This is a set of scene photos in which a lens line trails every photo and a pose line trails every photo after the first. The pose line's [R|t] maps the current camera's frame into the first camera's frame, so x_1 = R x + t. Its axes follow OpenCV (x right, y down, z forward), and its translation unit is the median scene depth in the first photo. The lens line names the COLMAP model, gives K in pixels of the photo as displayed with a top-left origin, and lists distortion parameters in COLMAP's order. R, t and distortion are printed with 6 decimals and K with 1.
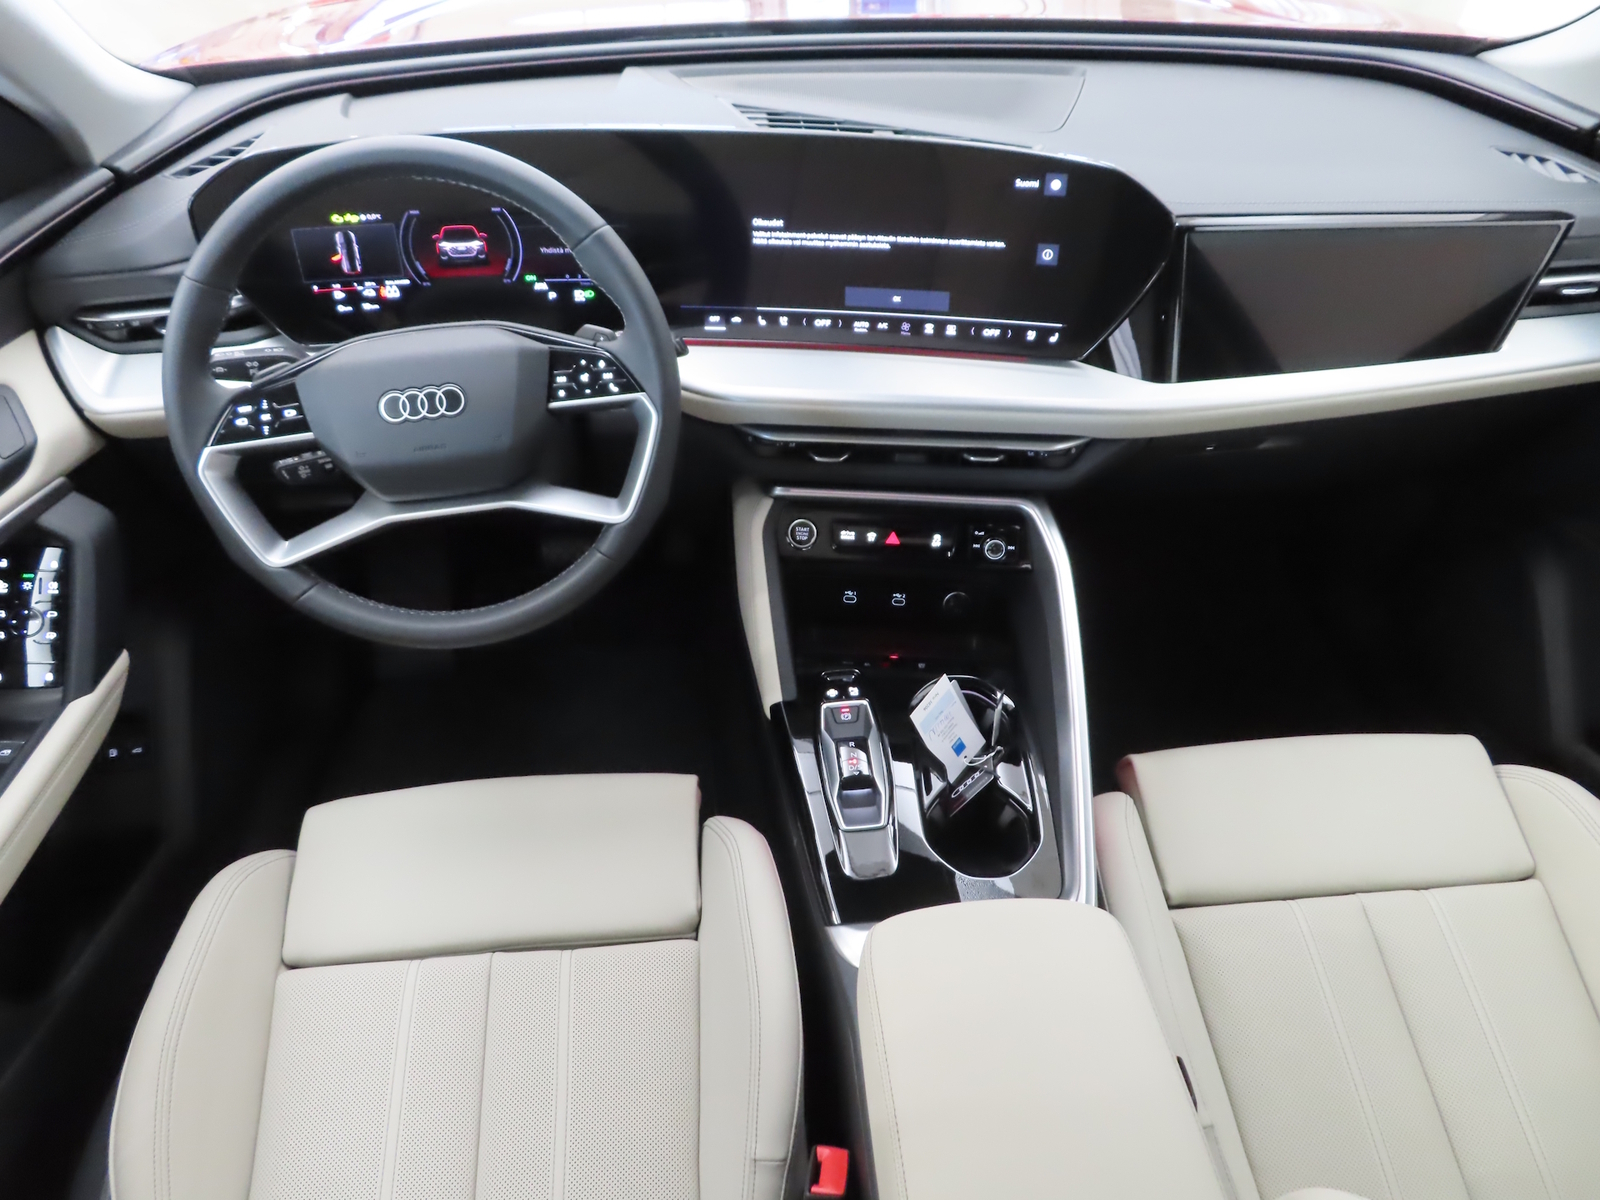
lens RADIAL K [[1112.2, 0, 795.4], [0, 1112.2, 603.0], [0, 0, 1]] dist [-0.038756, 0.002875]
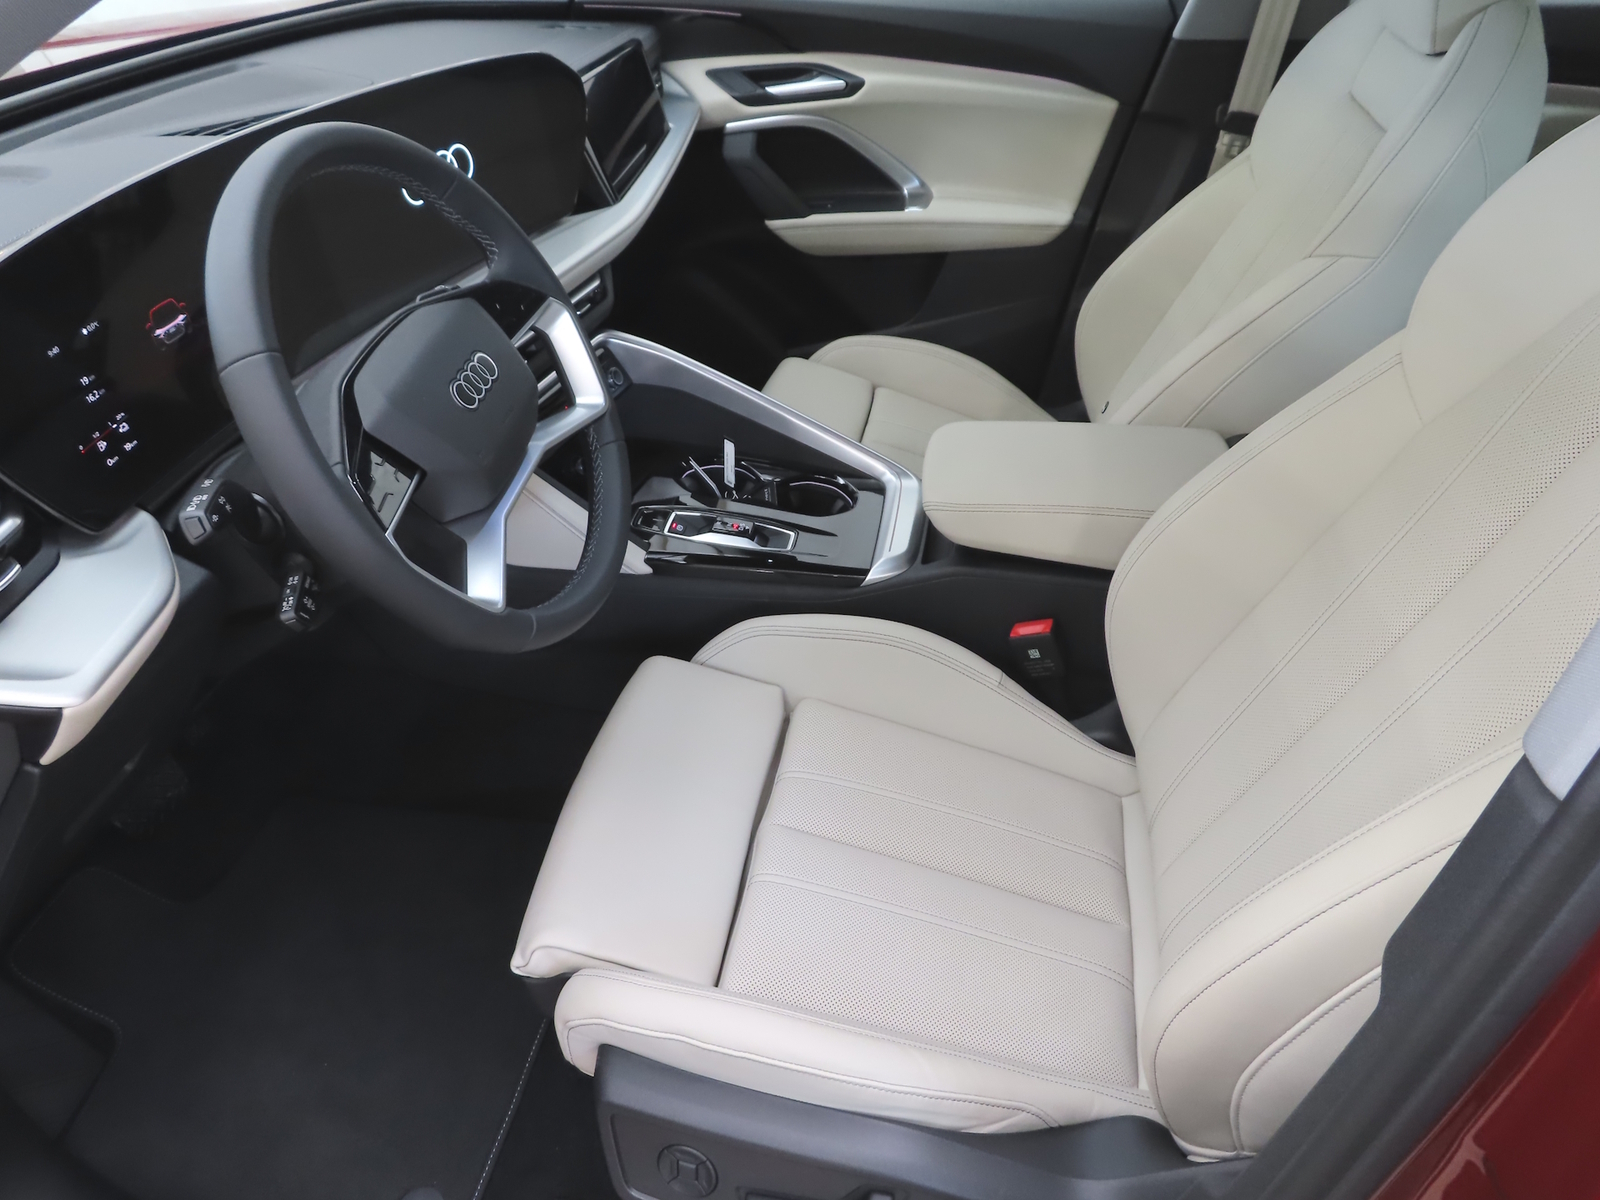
lens RADIAL K [[1112.2, 0, 795.4], [0, 1112.2, 603.0], [0, 0, 1]] dist [-0.038756, 0.002875]
pose [[0.264845, -0.579933, 0.770412, -0.919487], [0.630272, 0.708770, 0.316862, -0.143890], [-0.729804, 0.401650, 0.553230, 0.295029]]
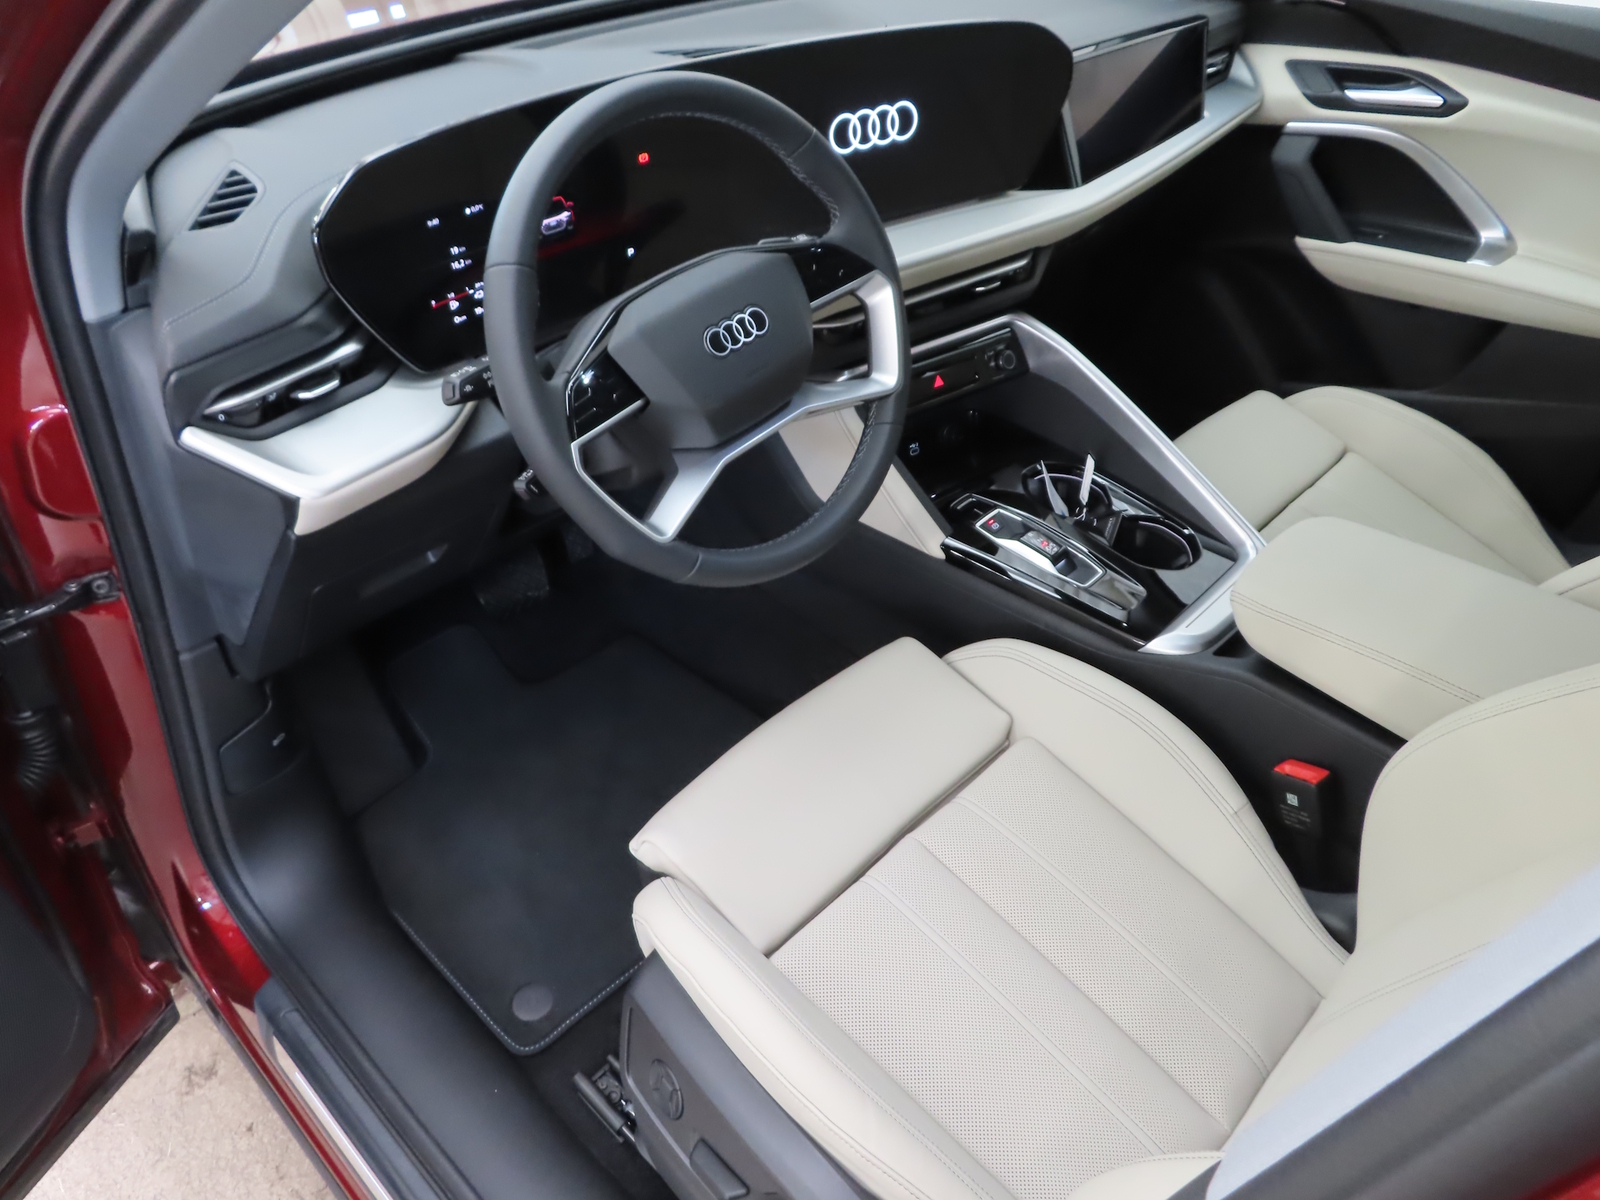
lens RADIAL K [[1112.2, 0, 795.4], [0, 1112.2, 603.0], [0, 0, 1]] dist [-0.038756, 0.002875]
pose [[0.766200, -0.414989, 0.490634, -0.747293], [0.424515, 0.900064, 0.098348, -0.028824], [-0.482416, 0.132927, 0.865798, 0.109217]]
